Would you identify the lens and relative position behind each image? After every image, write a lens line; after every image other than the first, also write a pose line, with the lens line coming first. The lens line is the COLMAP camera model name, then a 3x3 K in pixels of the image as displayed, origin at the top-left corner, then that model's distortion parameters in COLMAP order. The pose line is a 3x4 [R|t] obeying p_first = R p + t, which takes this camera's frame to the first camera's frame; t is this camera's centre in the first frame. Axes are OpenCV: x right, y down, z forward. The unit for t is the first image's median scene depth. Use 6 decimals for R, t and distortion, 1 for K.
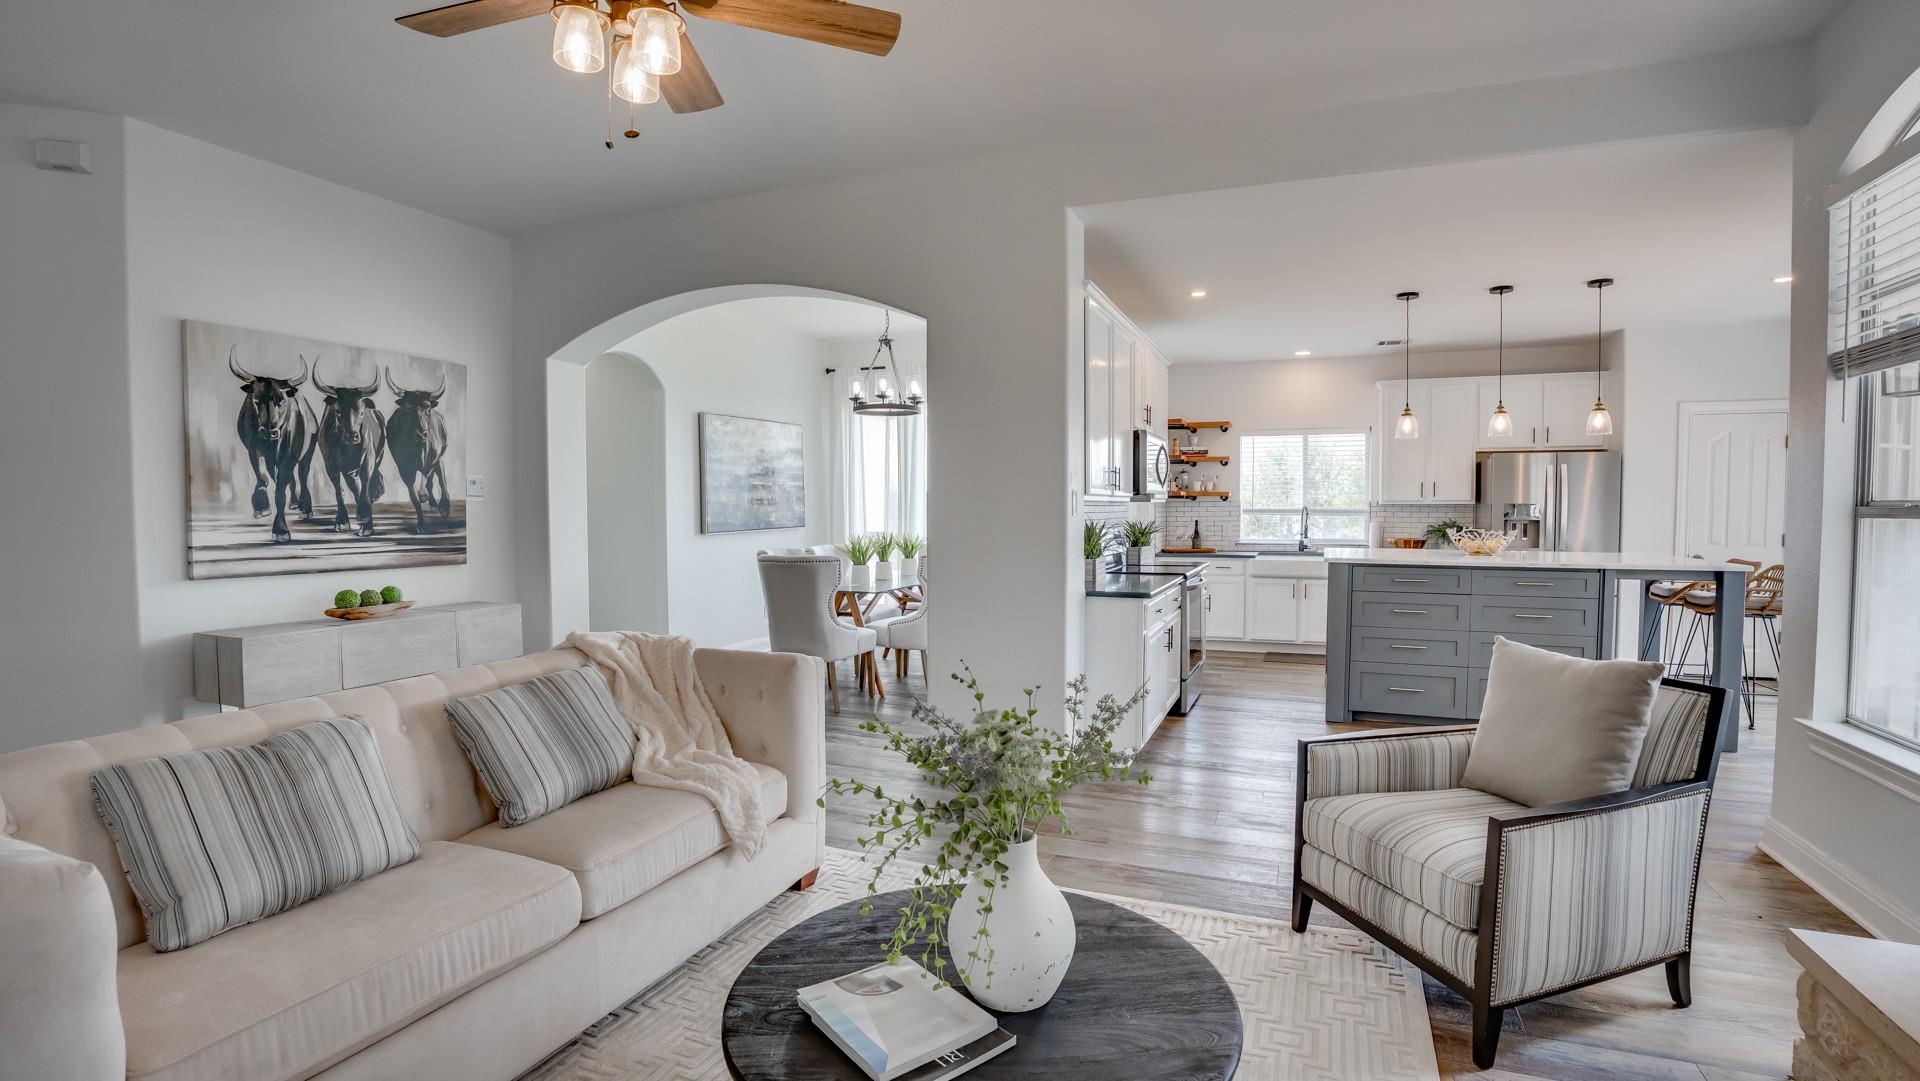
lens RADIAL K [[866.9, 0, 960.0], [0, 866.9, 540.5], [0, 0, 1]] dist [-0.065802, 0.015319]
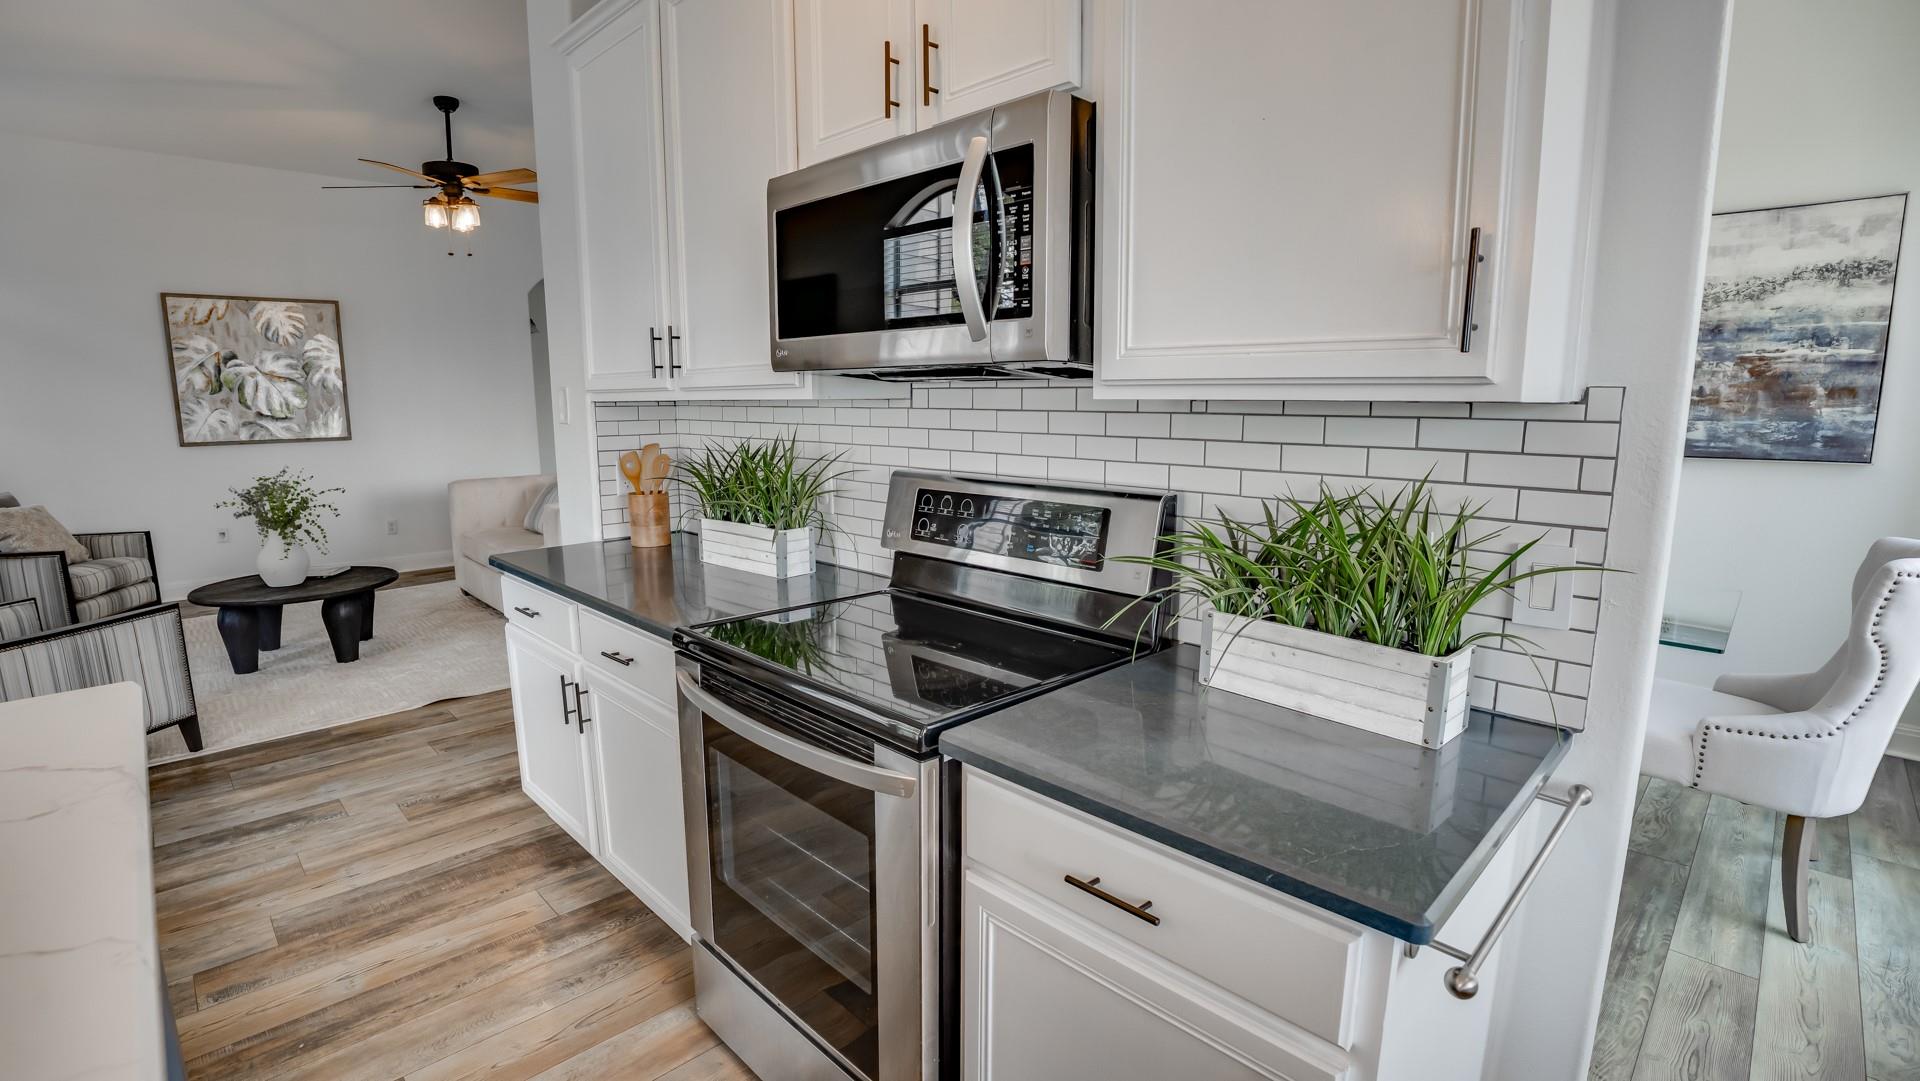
lens RADIAL K [[866.9, 0, 960.0], [0, 866.9, 540.5], [0, 0, 1]] dist [-0.065802, 0.015319]
pose [[-0.380064, 0.156997, -0.911539, 0.610179], [-0.031534, 0.982718, 0.182404, -0.068763], [0.924422, 0.098070, -0.368545, 1.463100]]
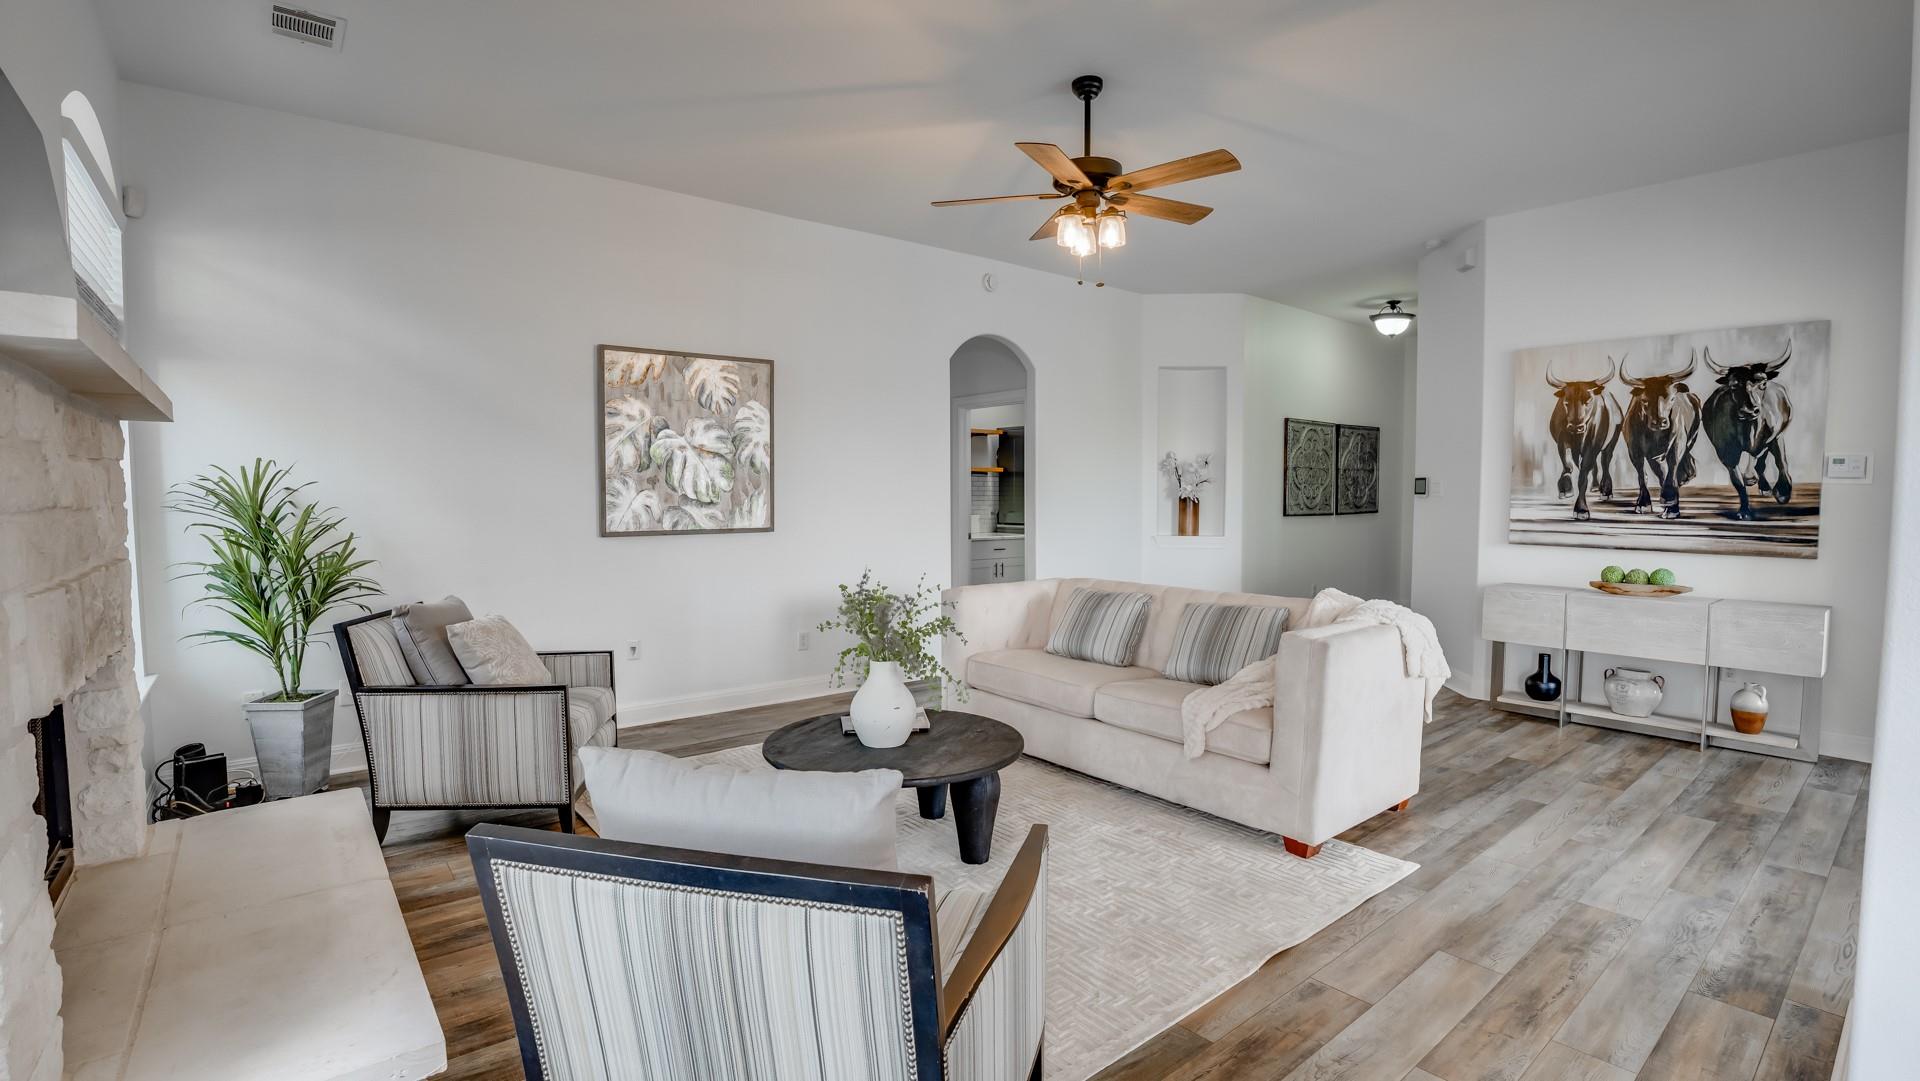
lens RADIAL K [[866.9, 0, 960.0], [0, 866.9, 540.5], [0, 0, 1]] dist [-0.065802, 0.015319]
pose [[-0.460507, 0.054567, -0.885977, 0.600988], [-0.032382, 0.996412, 0.078200, -0.030842], [0.887065, 0.064701, -0.457087, 0.712142]]
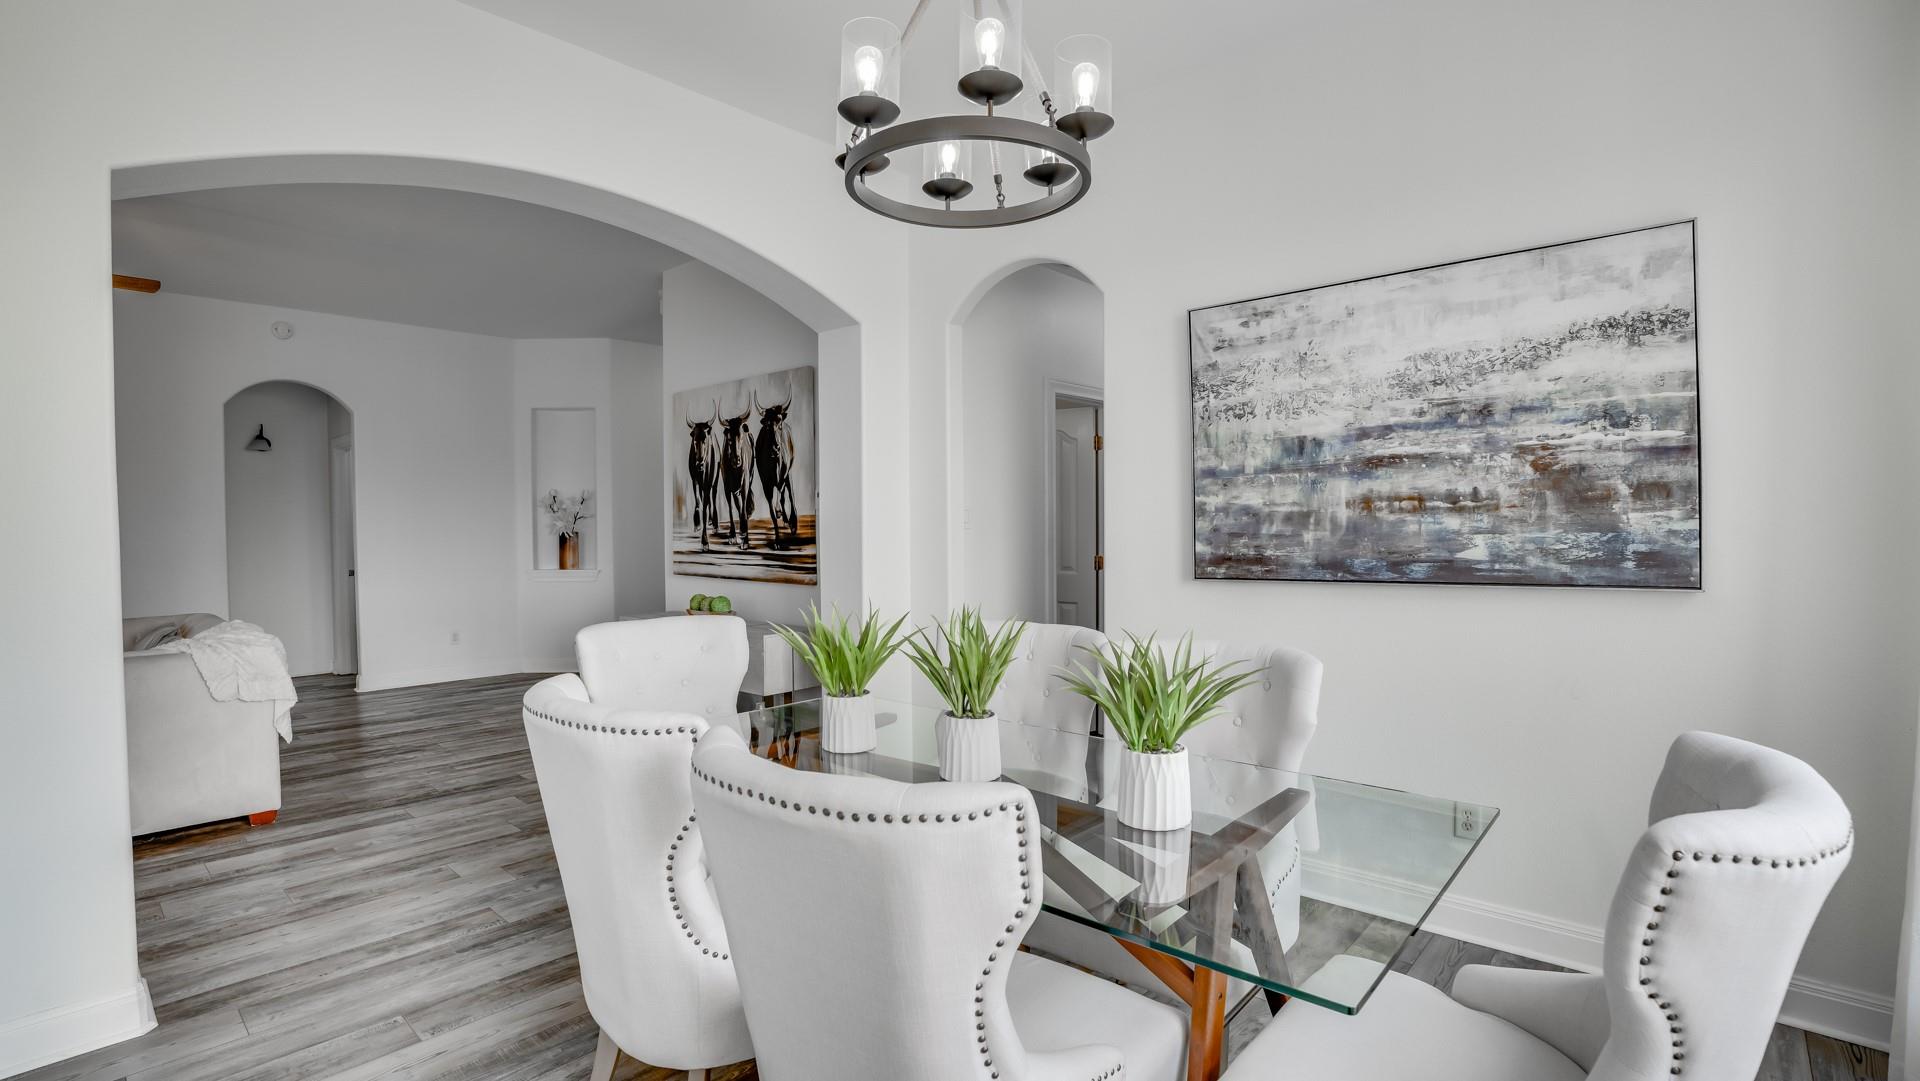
lens RADIAL K [[866.9, 0, 960.0], [0, 866.9, 540.5], [0, 0, 1]] dist [-0.065802, 0.015319]
pose [[-0.325276, 0.025232, -0.945282, 0.274524], [-0.026597, 0.999004, 0.035818, -0.066049], [0.945245, 0.036792, -0.324281, 1.663299]]
